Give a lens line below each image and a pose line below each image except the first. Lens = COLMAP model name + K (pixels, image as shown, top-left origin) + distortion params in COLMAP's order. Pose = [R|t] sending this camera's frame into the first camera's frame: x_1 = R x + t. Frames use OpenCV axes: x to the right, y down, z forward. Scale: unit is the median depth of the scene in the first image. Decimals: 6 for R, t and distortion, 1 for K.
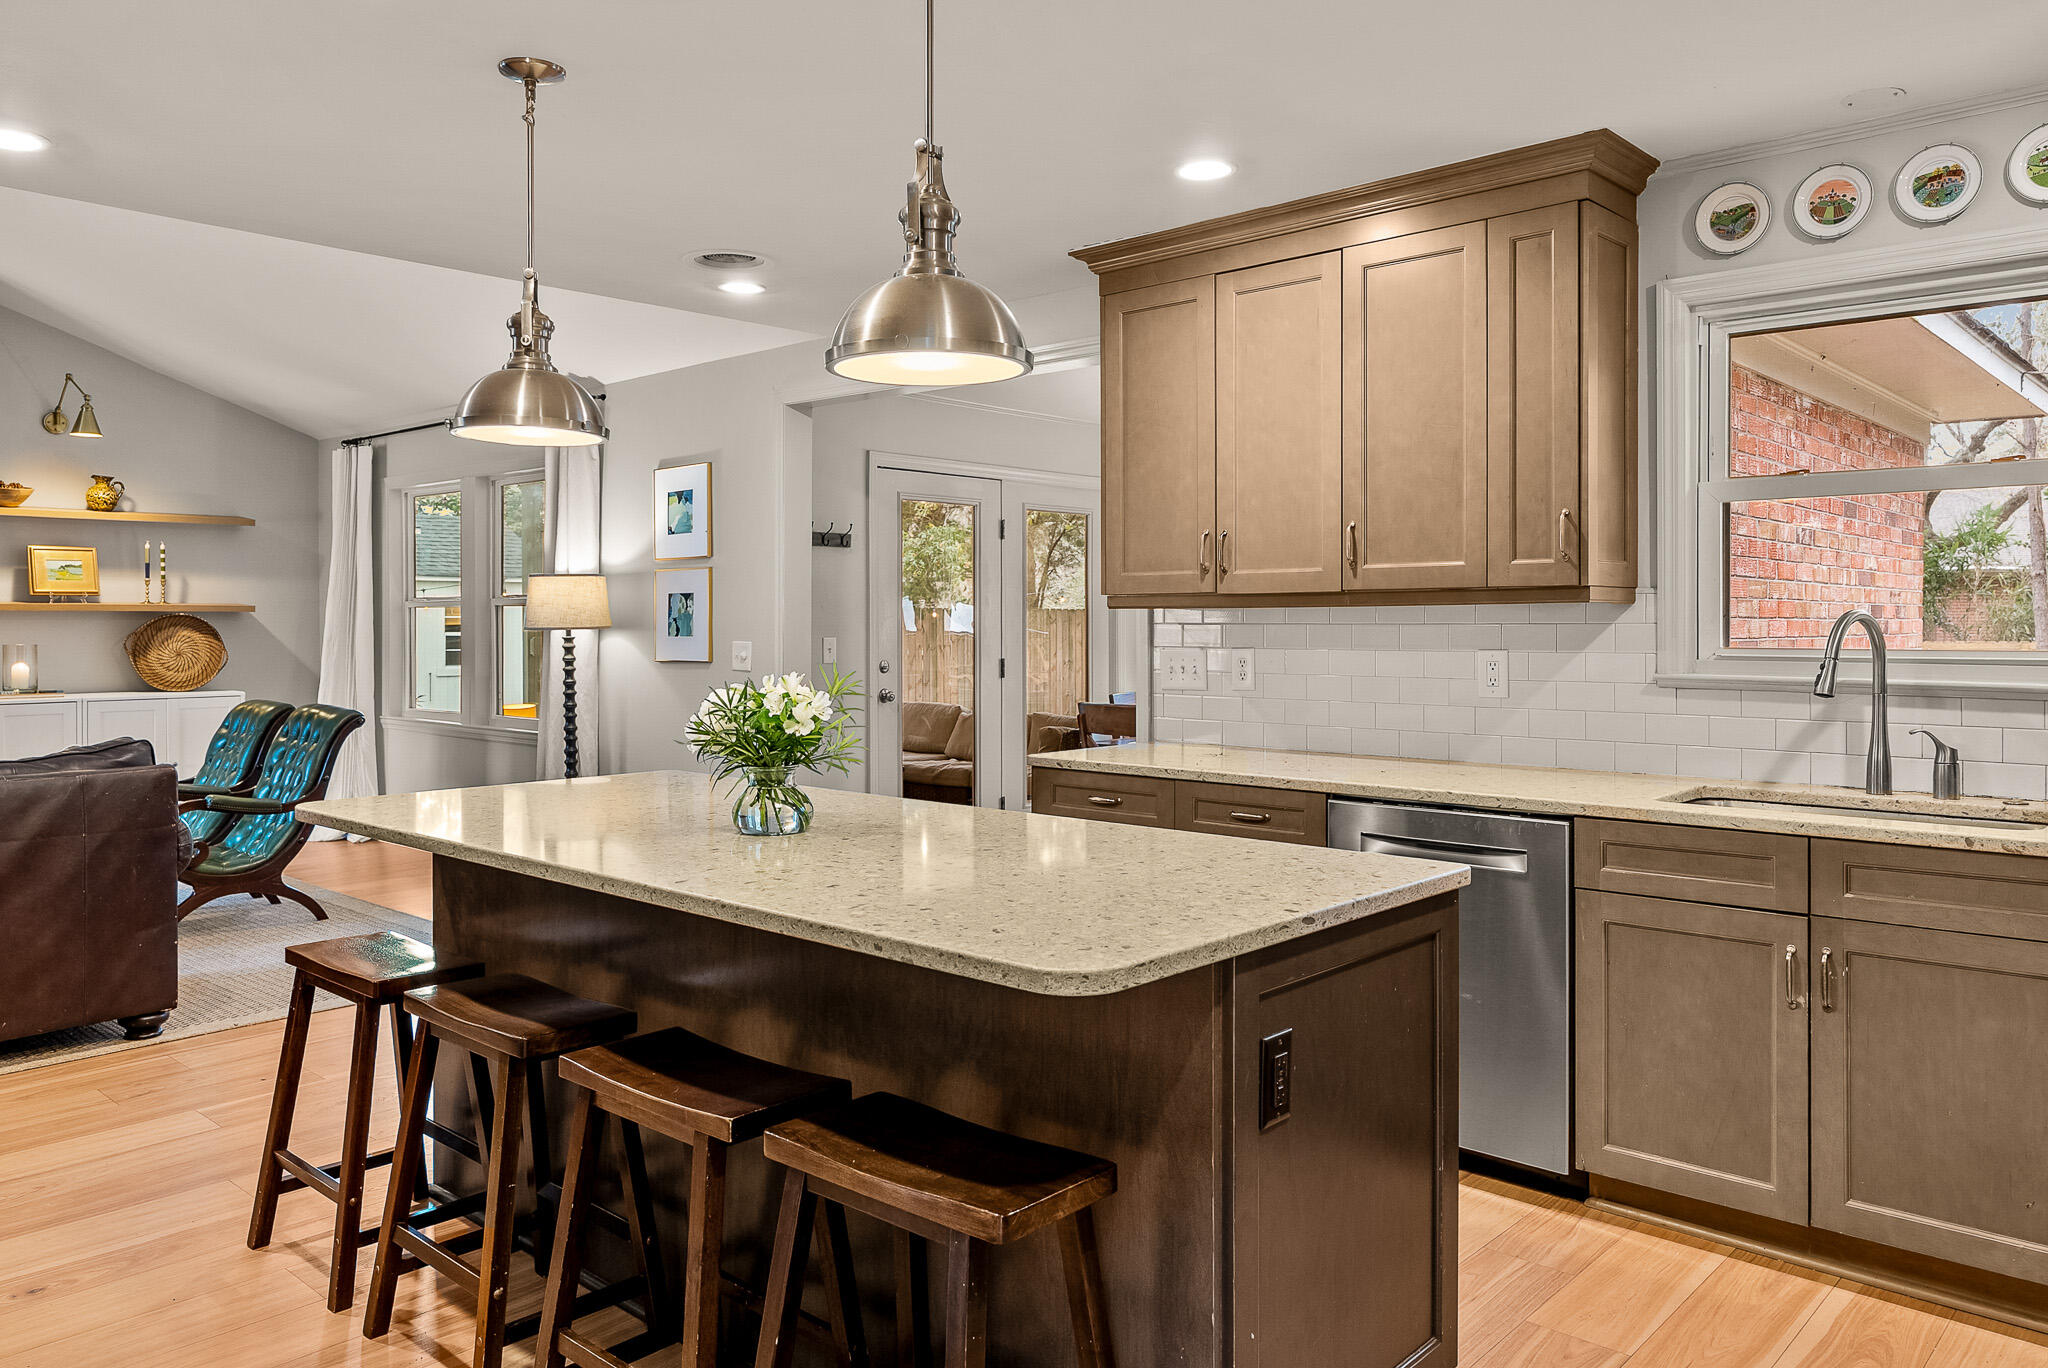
lens RADIAL K [[1463.1, 0, 1021.1], [0, 1463.1, 638.4], [0, 0, 1]] dist [0.014398, 0.002039]
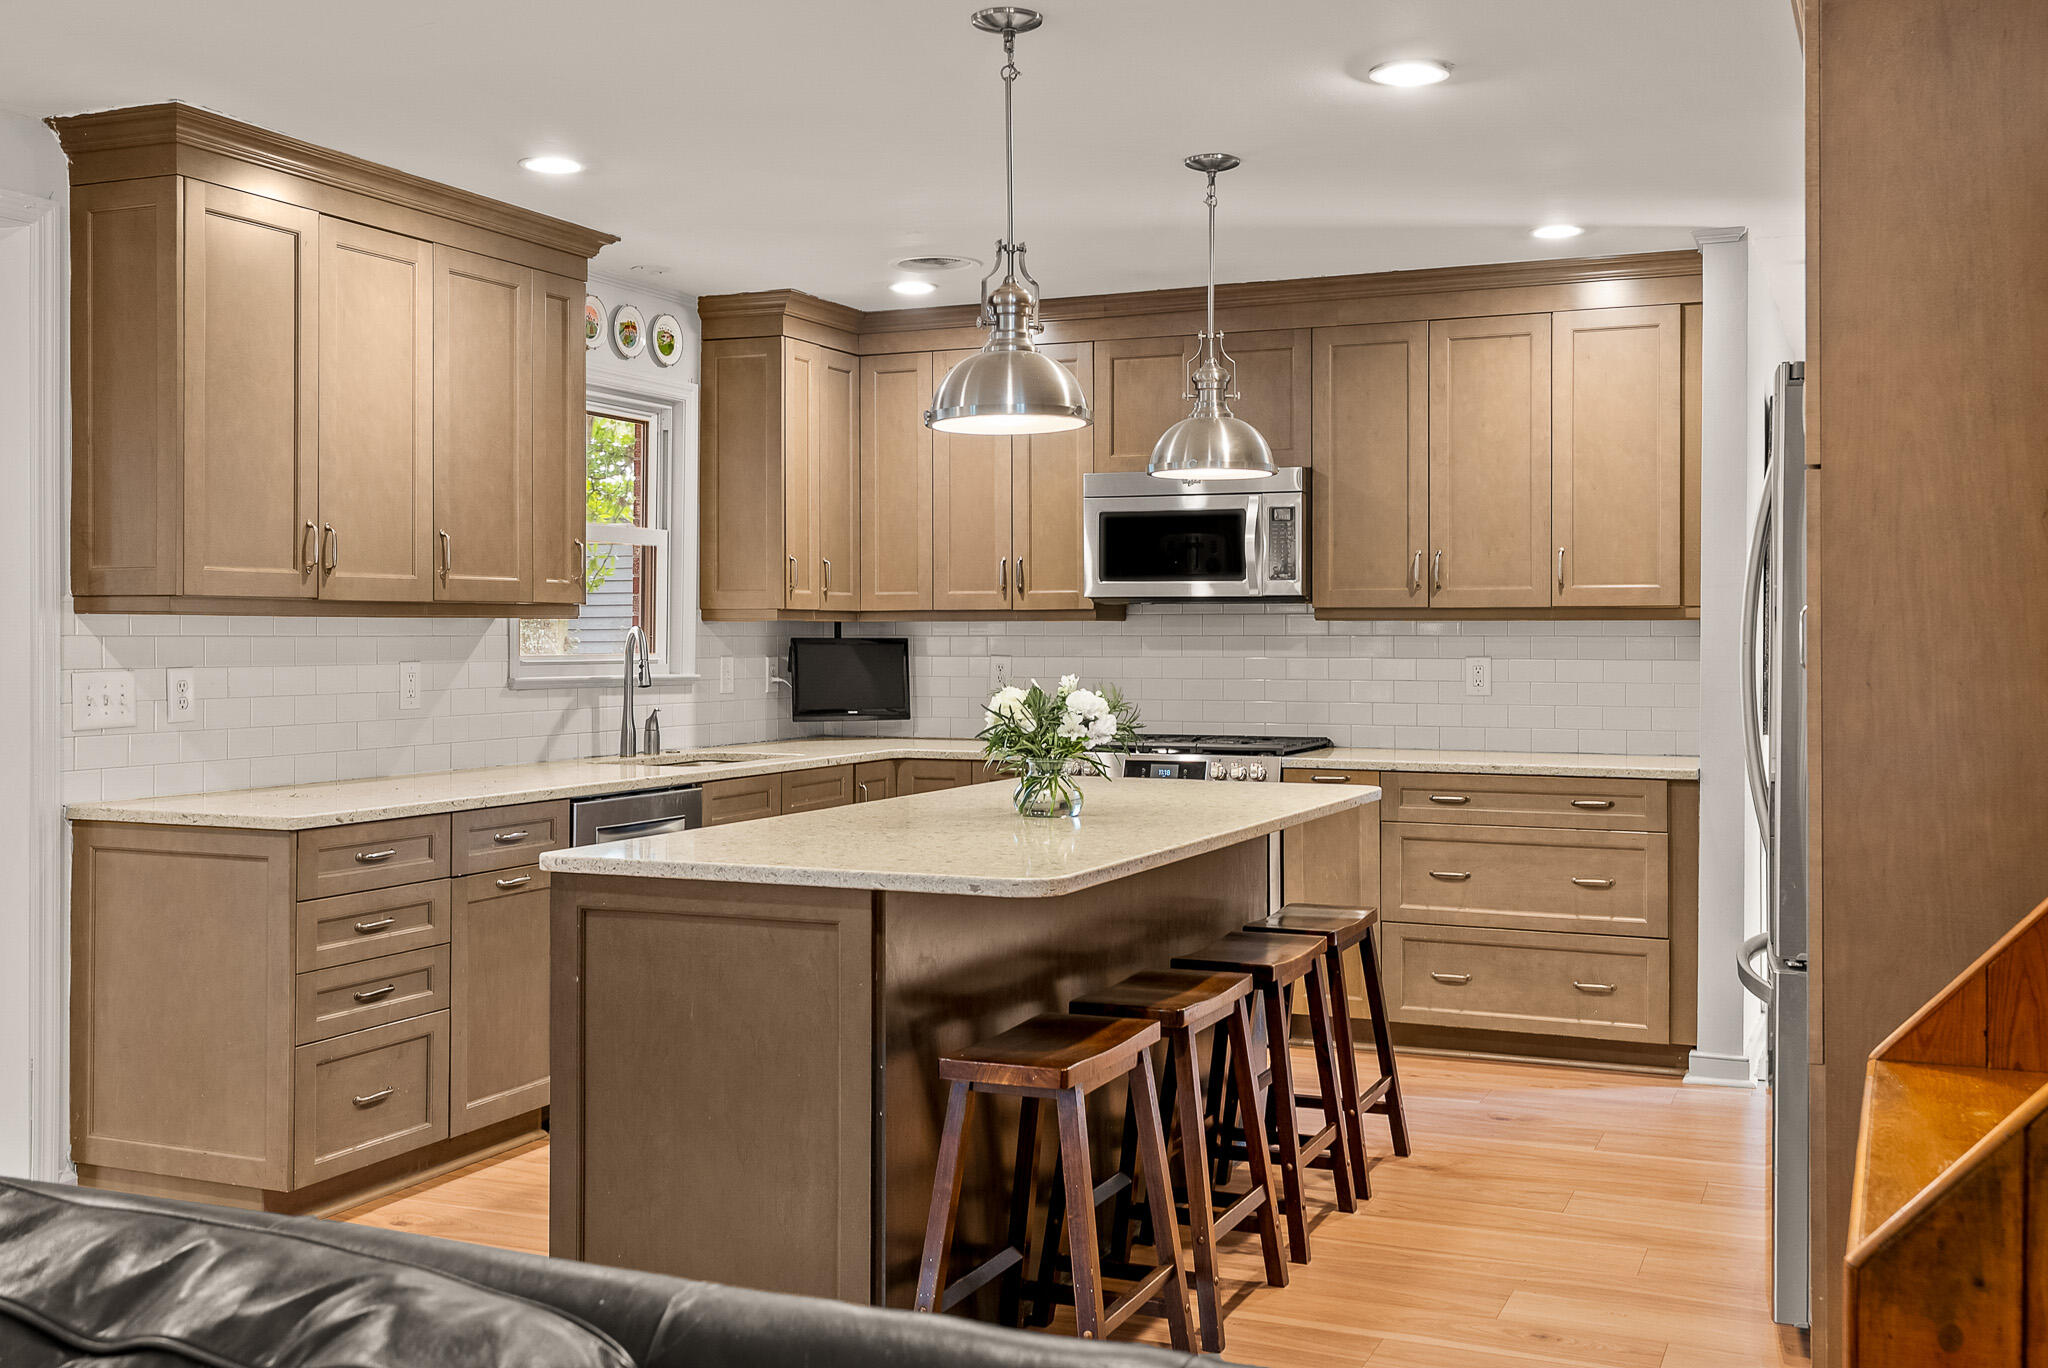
lens RADIAL K [[1995.9, 0, 1024.0], [0, 1995.9, 684.0], [0, 0, 1]] dist [-0.005232, -0.002845]
pose [[-0.320345, -0.022935, 0.947023, -1.166207], [0.009773, 0.999574, 0.027513, -0.010954], [-0.947250, 0.018069, -0.319985, 1.081924]]
